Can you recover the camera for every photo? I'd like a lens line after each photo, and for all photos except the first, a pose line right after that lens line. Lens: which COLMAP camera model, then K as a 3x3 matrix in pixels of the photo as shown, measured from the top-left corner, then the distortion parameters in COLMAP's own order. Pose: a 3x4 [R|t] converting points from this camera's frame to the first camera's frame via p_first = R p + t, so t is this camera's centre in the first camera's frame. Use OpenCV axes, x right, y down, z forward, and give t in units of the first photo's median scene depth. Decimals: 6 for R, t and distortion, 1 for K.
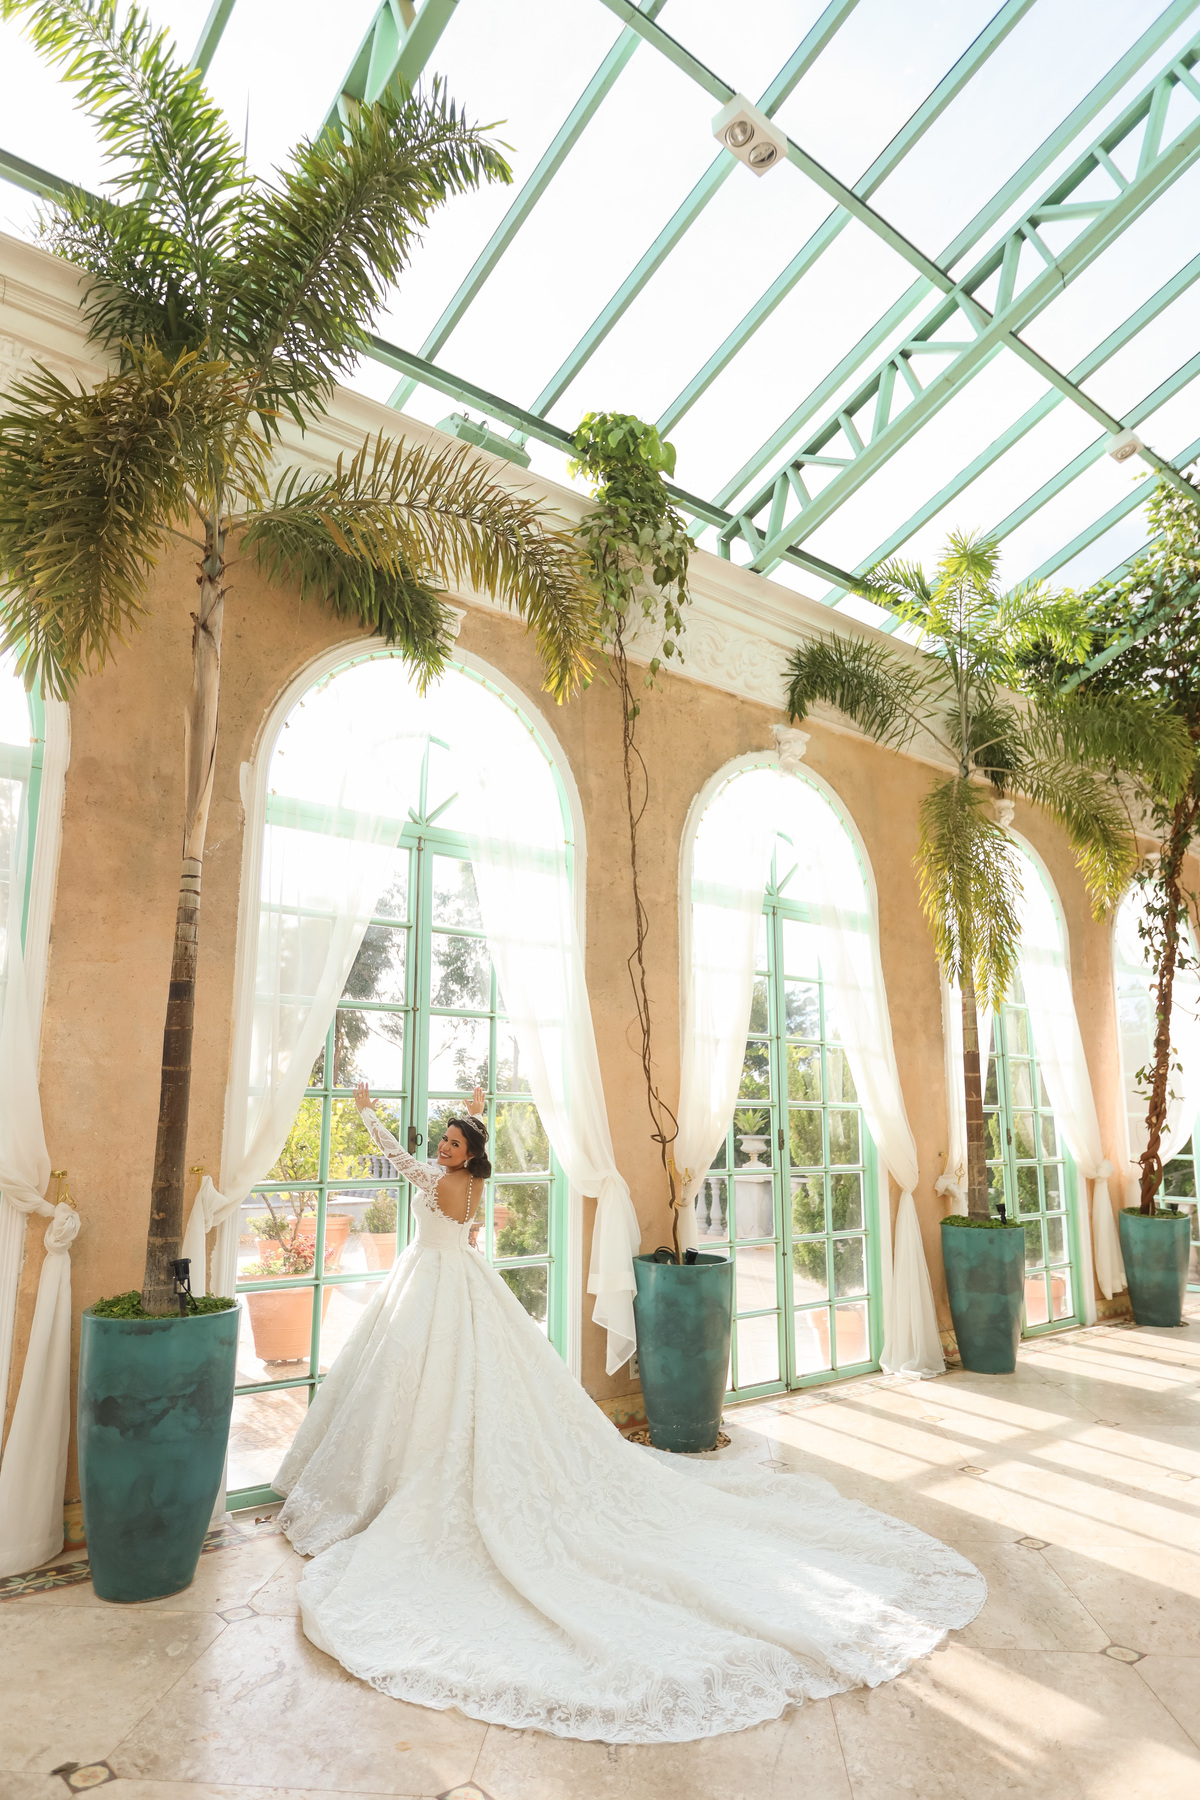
lens RADIAL K [[1153.9, 0, 599.2], [0, 1153.9, 896.0], [0, 0, 1]] dist [-0.009995, -0.000918]
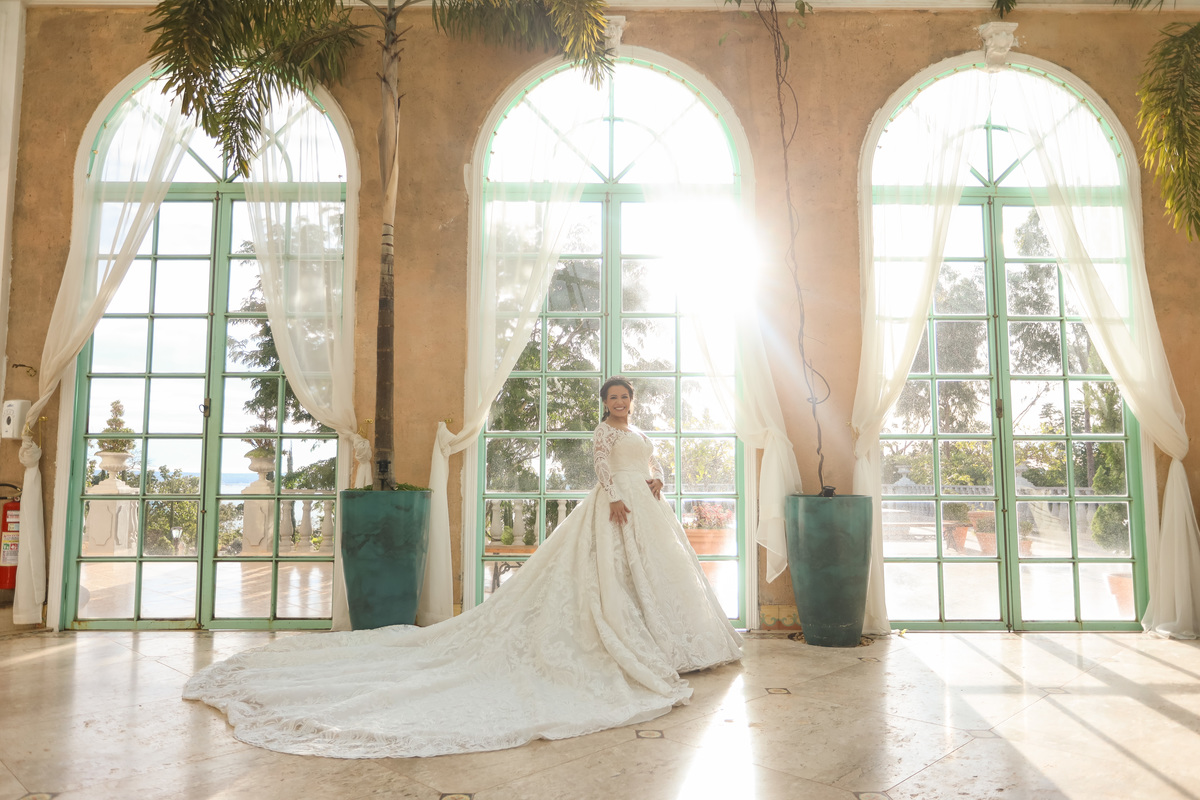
lens RADIAL K [[842.2, 0, 599.7], [0, 842.2, 402.3], [0, 0, 1]] dist [-0.003369, 0.002242]
pose [[0.761836, -0.063527, -0.644647, 0.459391], [0.124918, 0.990908, 0.049977, 0.142880], [0.635611, -0.118603, 0.762845, 0.186351]]
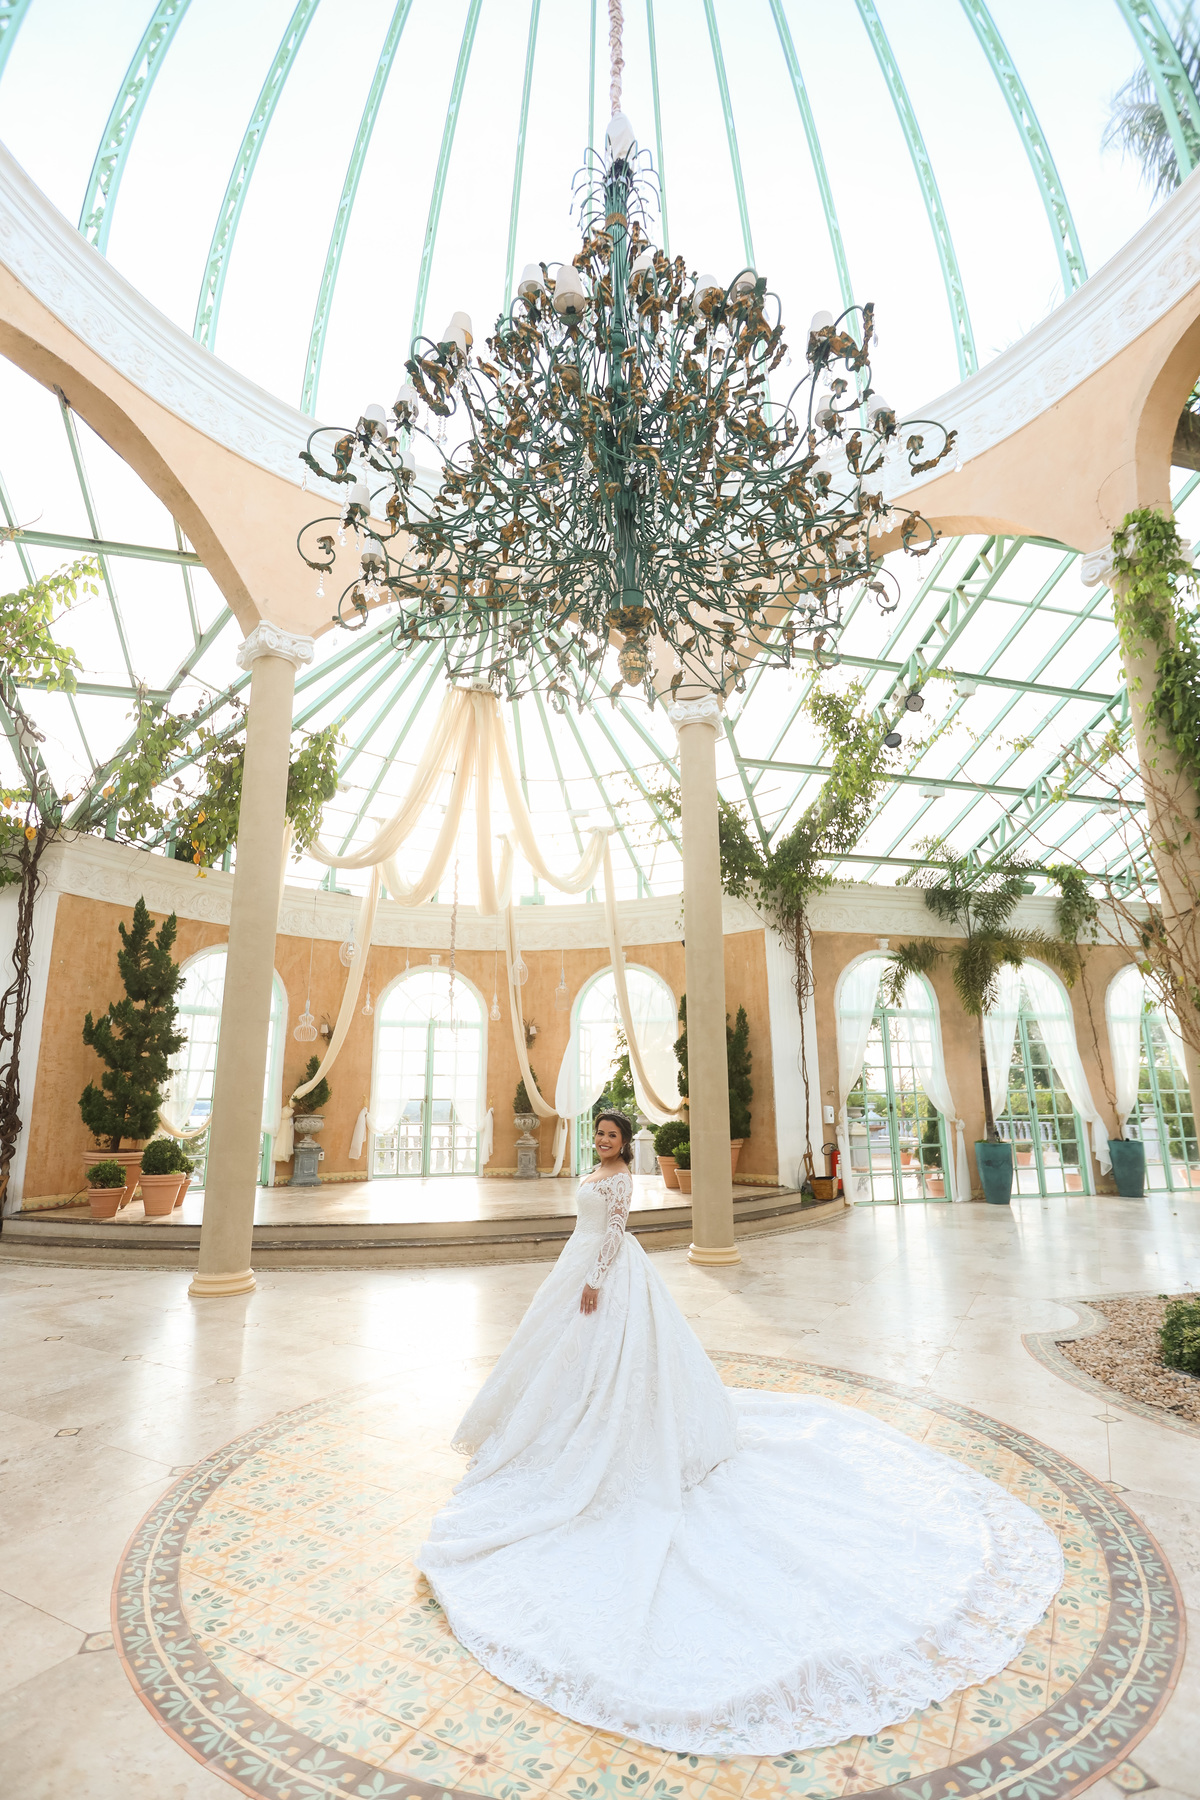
lens RADIAL K [[858.4, 0, 605.6], [0, 858.4, 902.5], [0, 0, 1]] dist [-0.007694, 0.002614]
pose [[0.908242, -0.103580, -0.405422, -0.206336], [0.090025, 0.994559, -0.052421, -0.357286], [0.408646, 0.011113, 0.912625, -1.803241]]
